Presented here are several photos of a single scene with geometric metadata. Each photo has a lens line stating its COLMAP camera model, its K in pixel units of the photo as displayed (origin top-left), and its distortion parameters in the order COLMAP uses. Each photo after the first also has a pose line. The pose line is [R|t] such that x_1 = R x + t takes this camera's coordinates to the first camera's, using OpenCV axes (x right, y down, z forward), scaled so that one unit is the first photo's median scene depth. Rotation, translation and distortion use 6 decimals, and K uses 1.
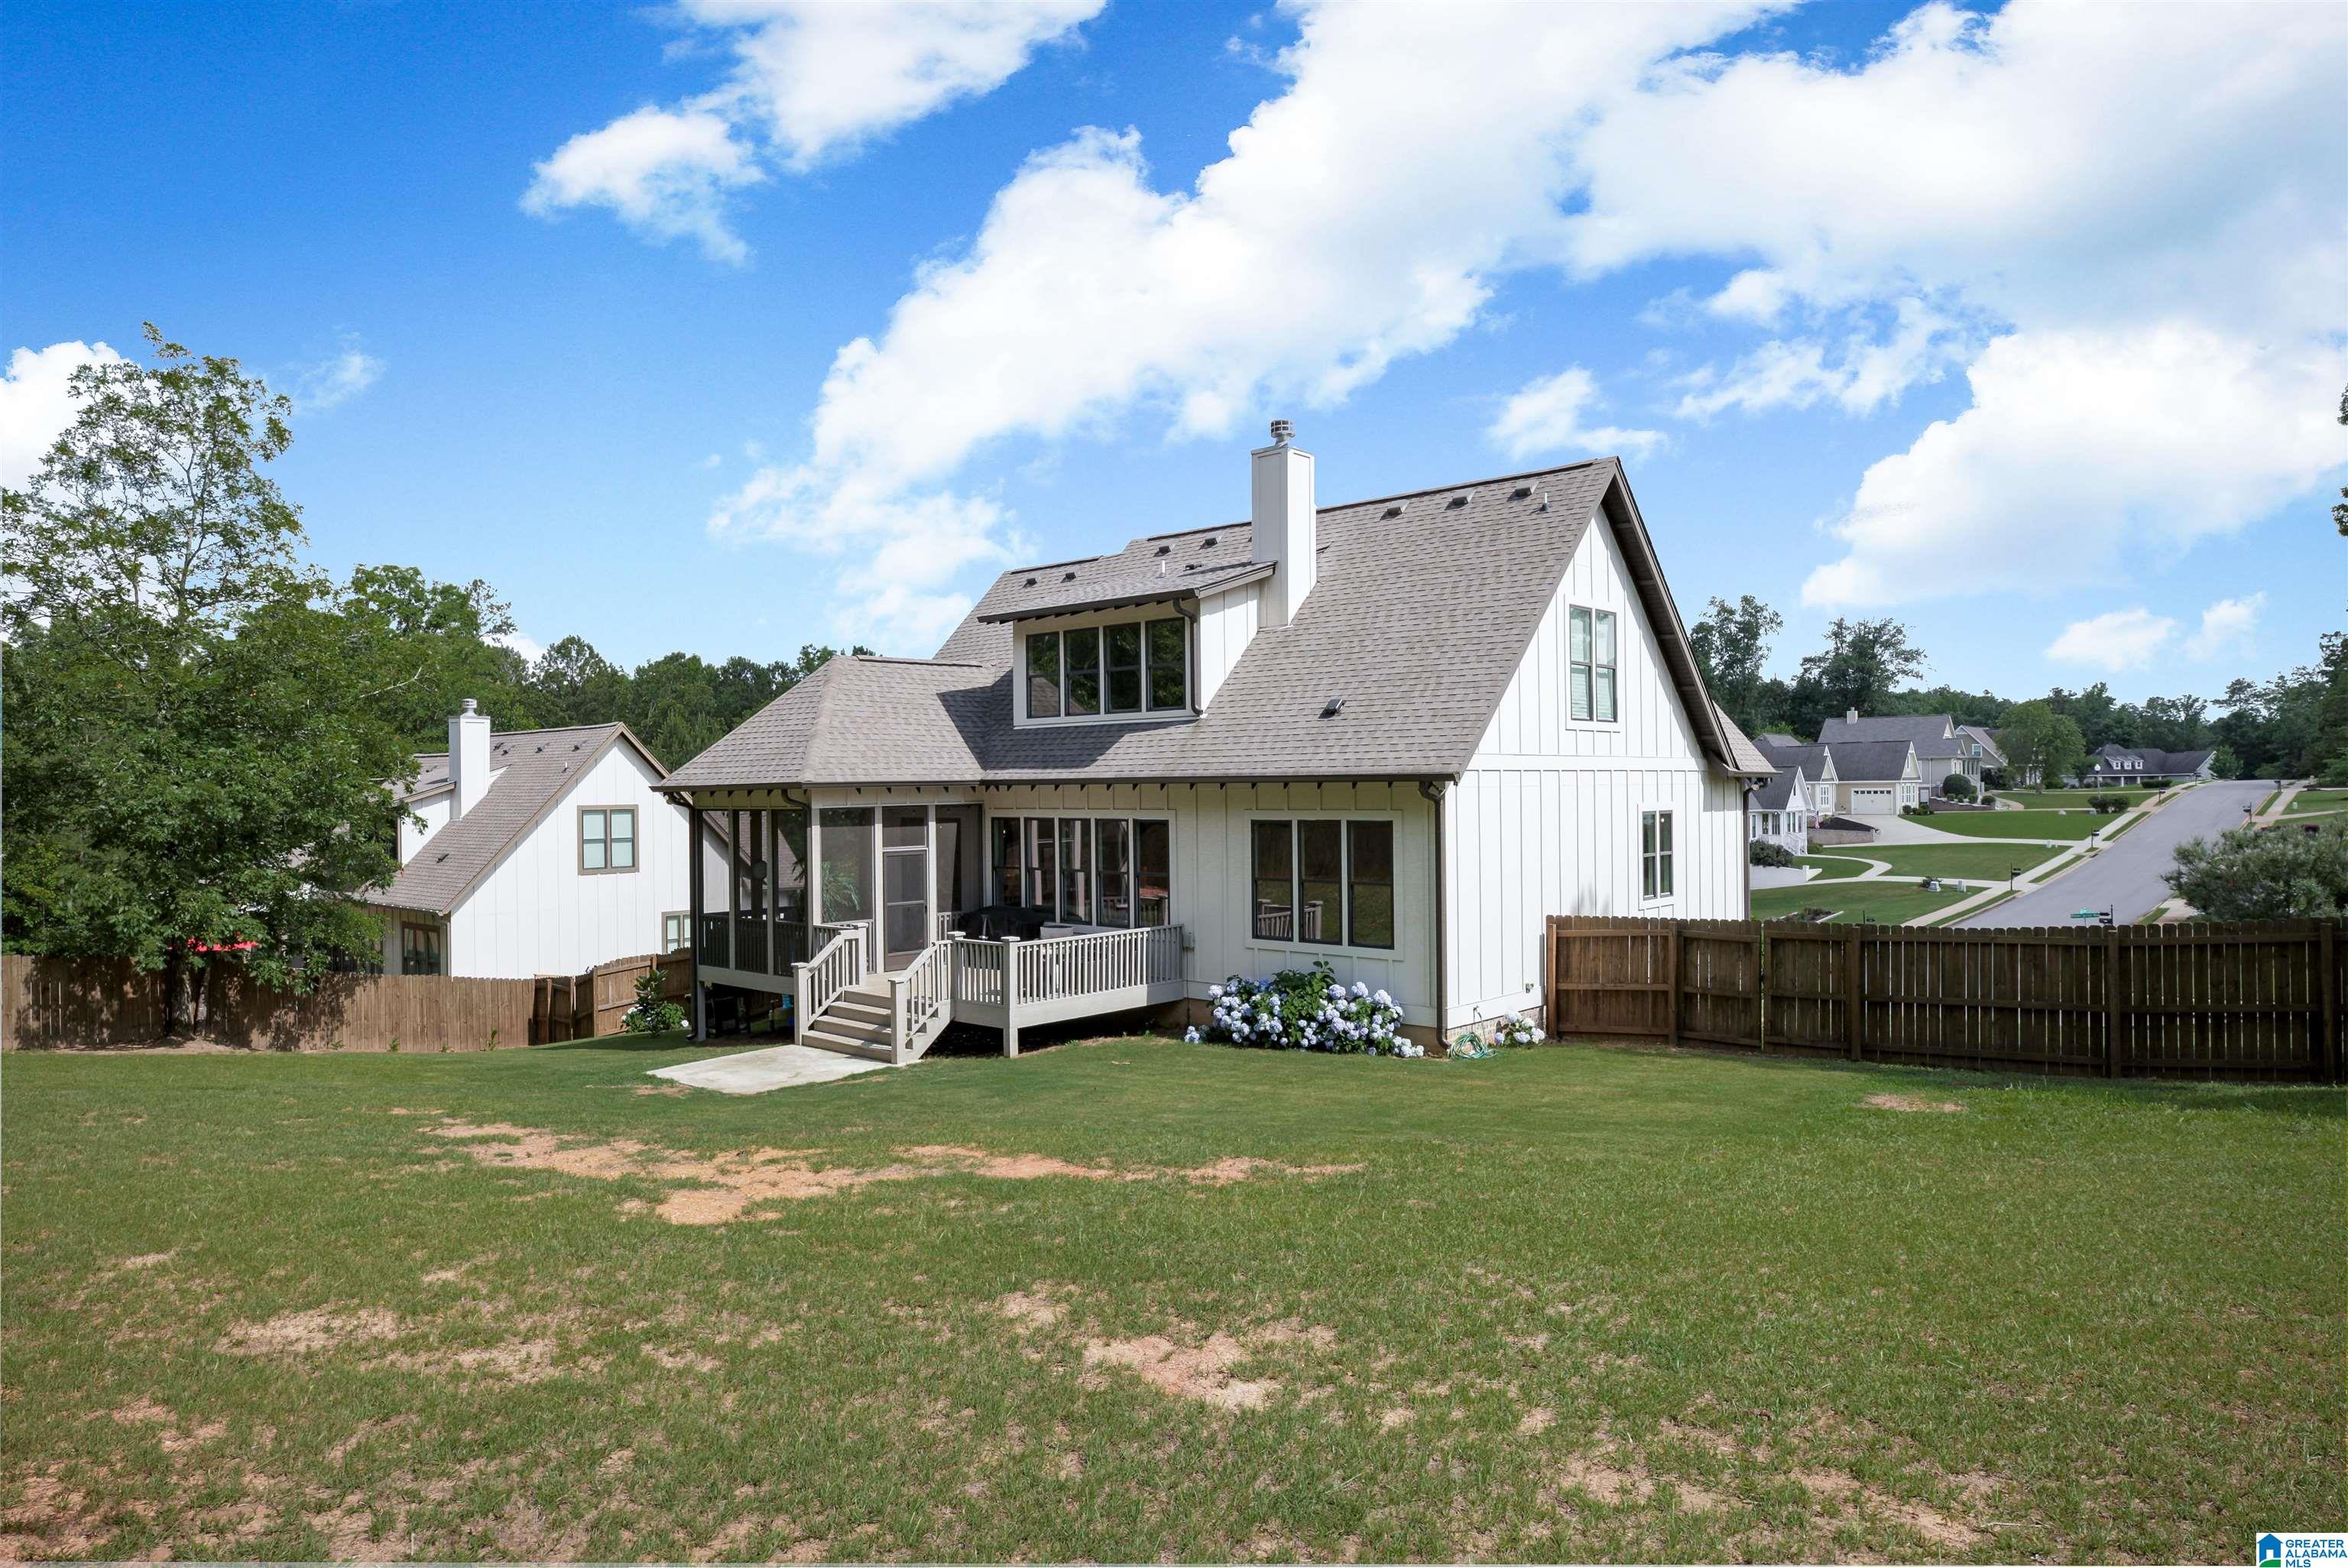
lens RADIAL K [[1406.9, 0, 1169.1], [0, 1406.9, 772.4], [0, 0, 1]] dist [-0.038863, -0.000227]
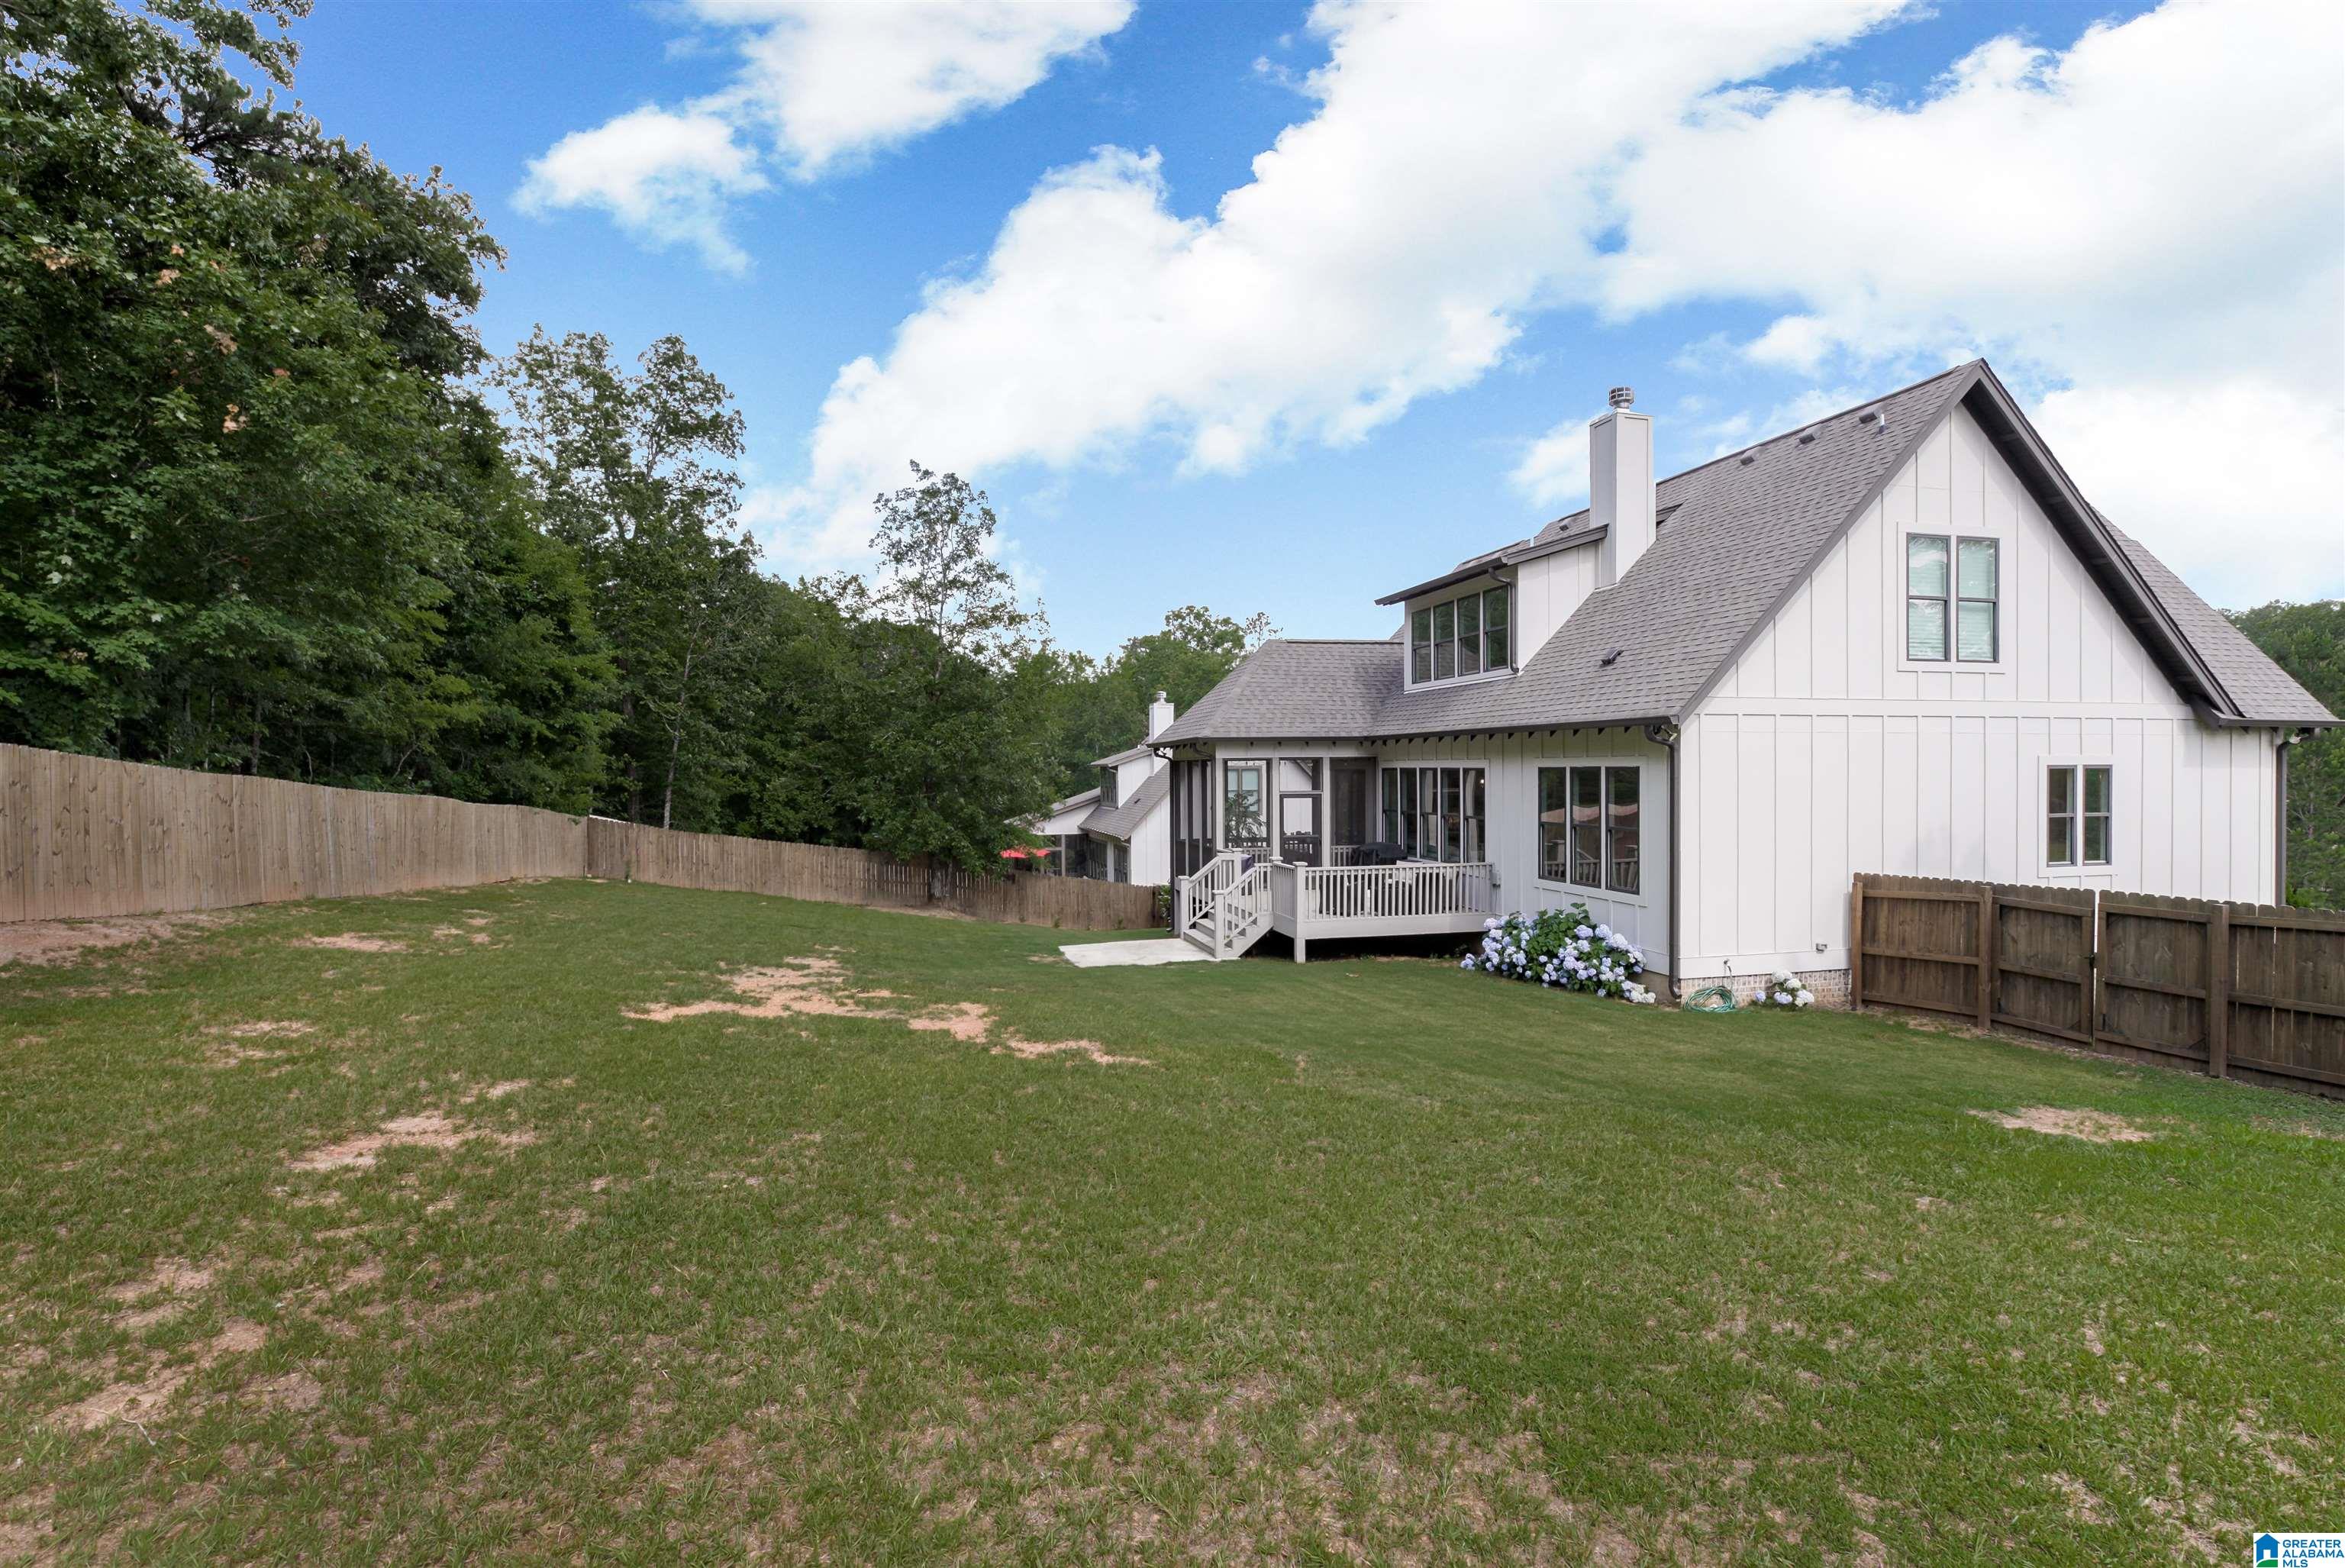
lens RADIAL K [[1095.0, 0, 1174.4], [0, 1095.0, 765.6], [0, 0, 1]] dist [-0.024979, 0.000399]
pose [[0.827740, 0.004661, -0.561093, 0.303804], [0.002008, 0.999934, 0.011269, 0.023185], [0.561109, -0.010454, 0.827676, 0.163255]]
